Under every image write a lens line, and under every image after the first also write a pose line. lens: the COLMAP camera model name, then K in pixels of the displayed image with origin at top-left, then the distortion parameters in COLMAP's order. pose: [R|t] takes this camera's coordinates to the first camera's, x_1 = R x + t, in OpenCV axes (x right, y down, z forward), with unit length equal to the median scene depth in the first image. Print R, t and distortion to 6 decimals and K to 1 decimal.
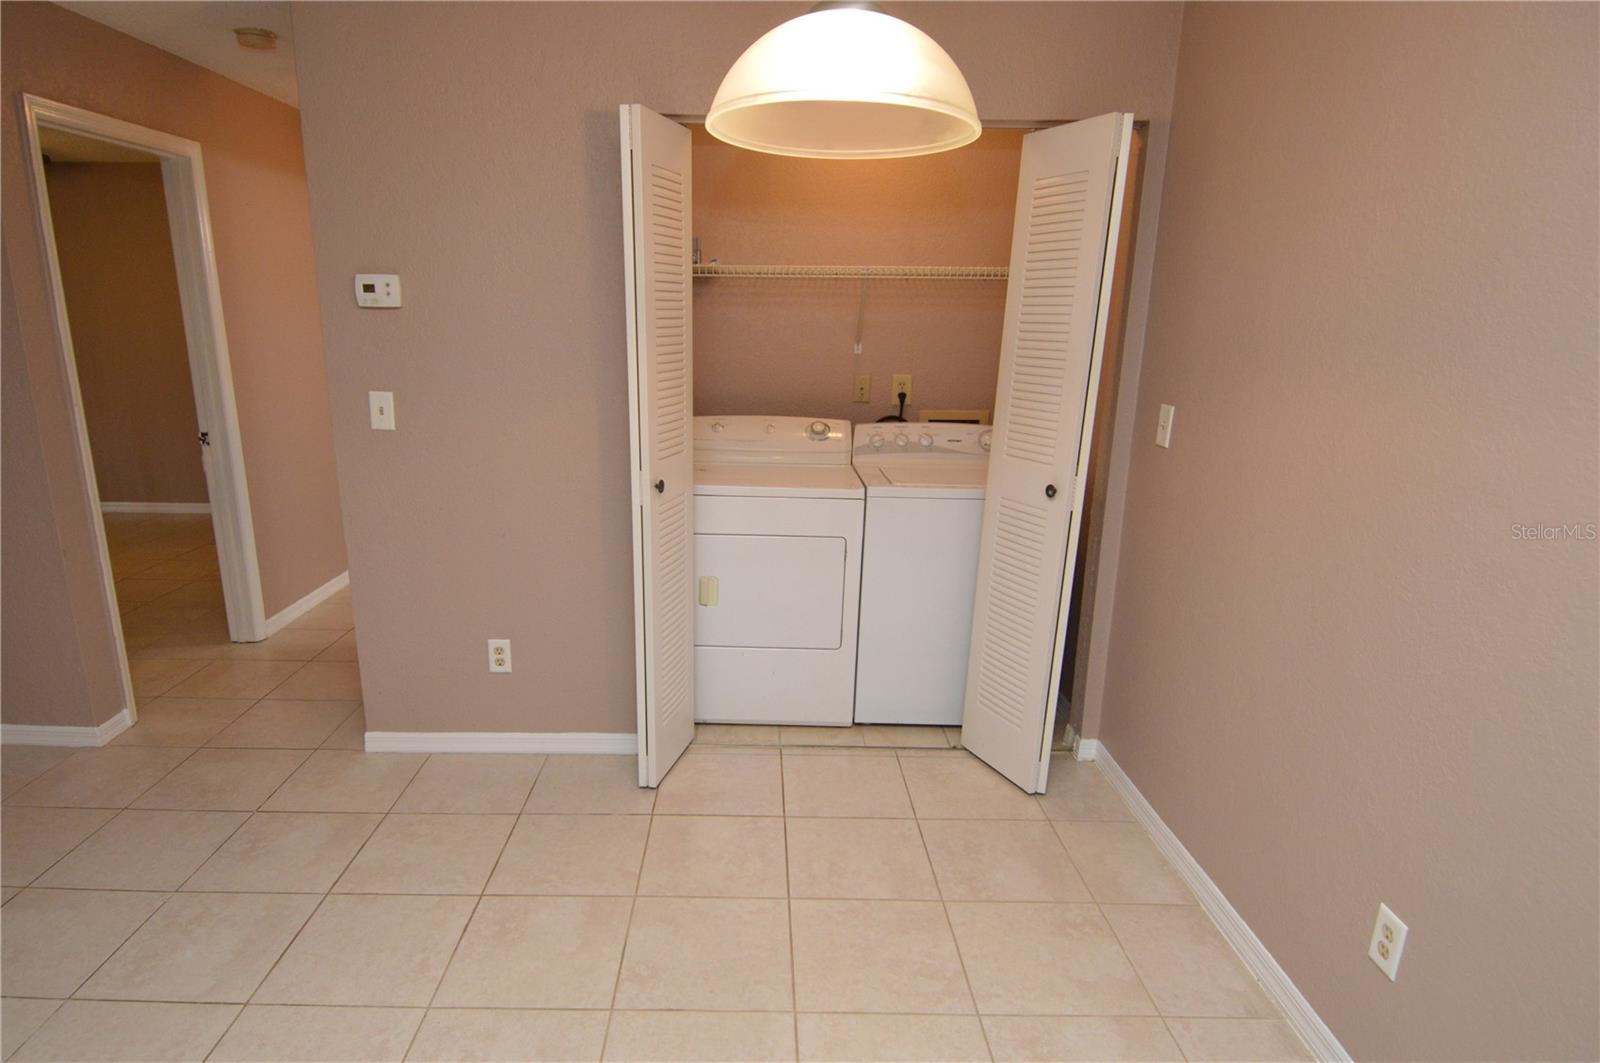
lens RADIAL K [[971.4, 0, 754.7], [0, 971.4, 574.7], [0, 0, 1]] dist [0.045019, -0.035192]
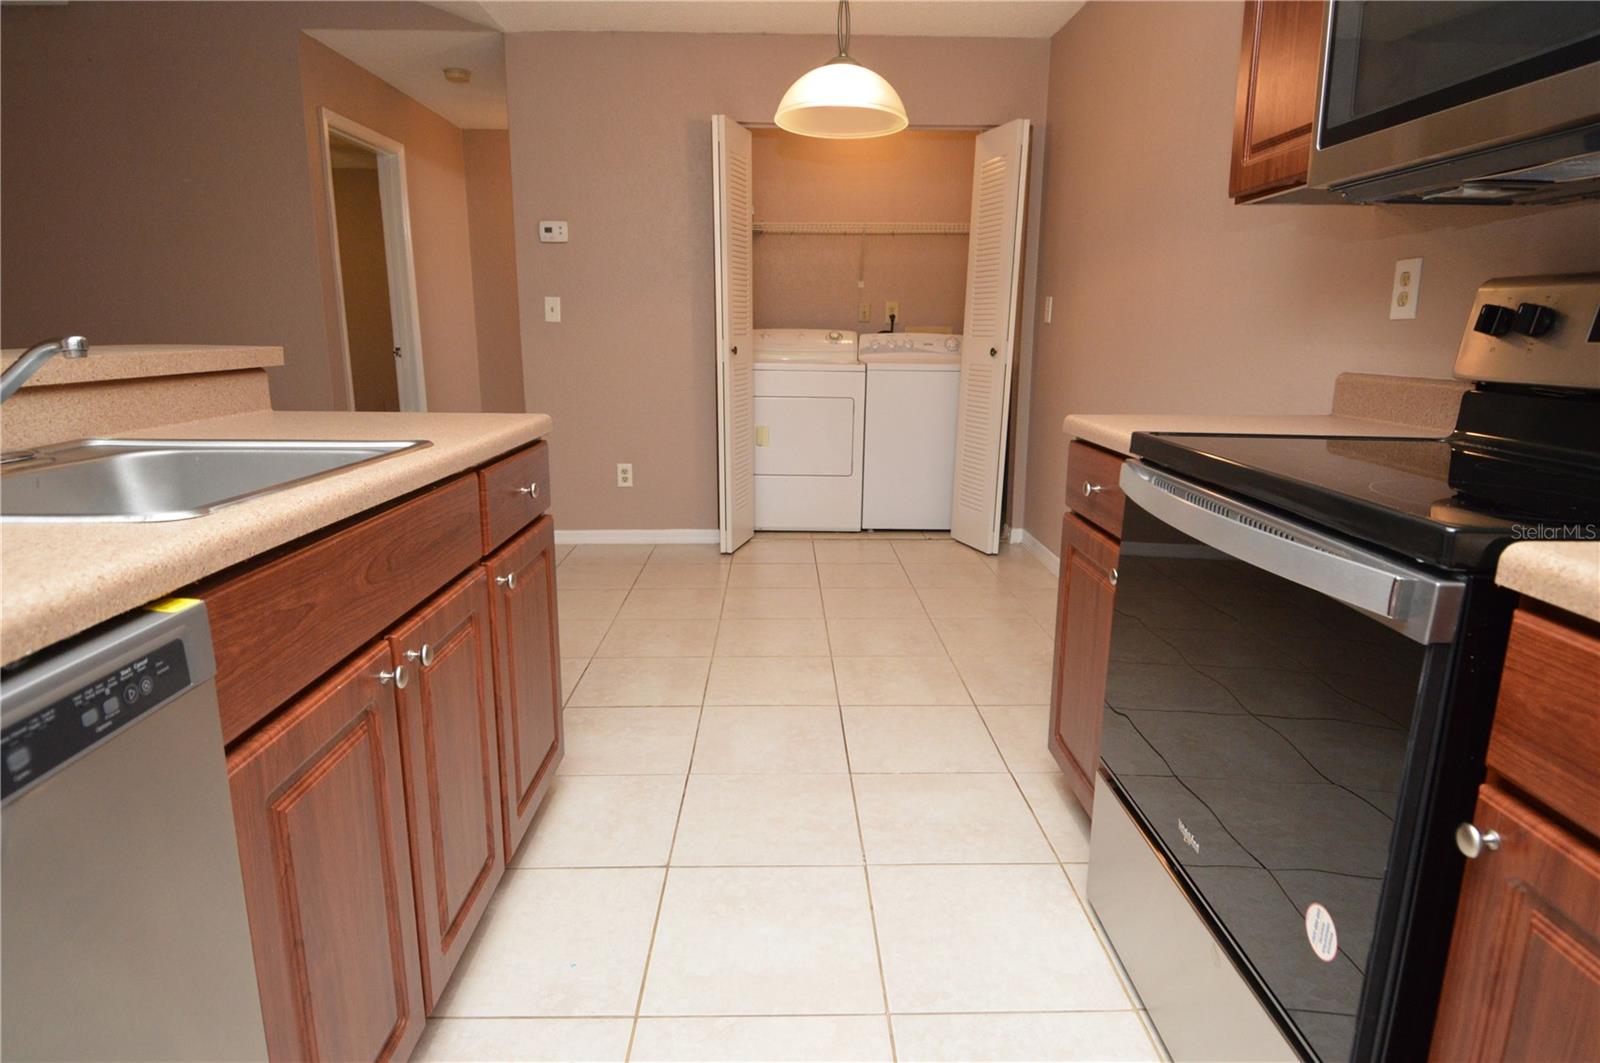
lens RADIAL K [[971.5, 0, 800.0], [0, 971.5, 531.5], [0, 0, 1]] dist [0.033917, -0.000152]
pose [[0.999527, -0.012299, 0.028189, -0.032861], [0.014007, 0.998024, -0.061245, 0.247890], [-0.027380, 0.061611, 0.997725, -0.463741]]
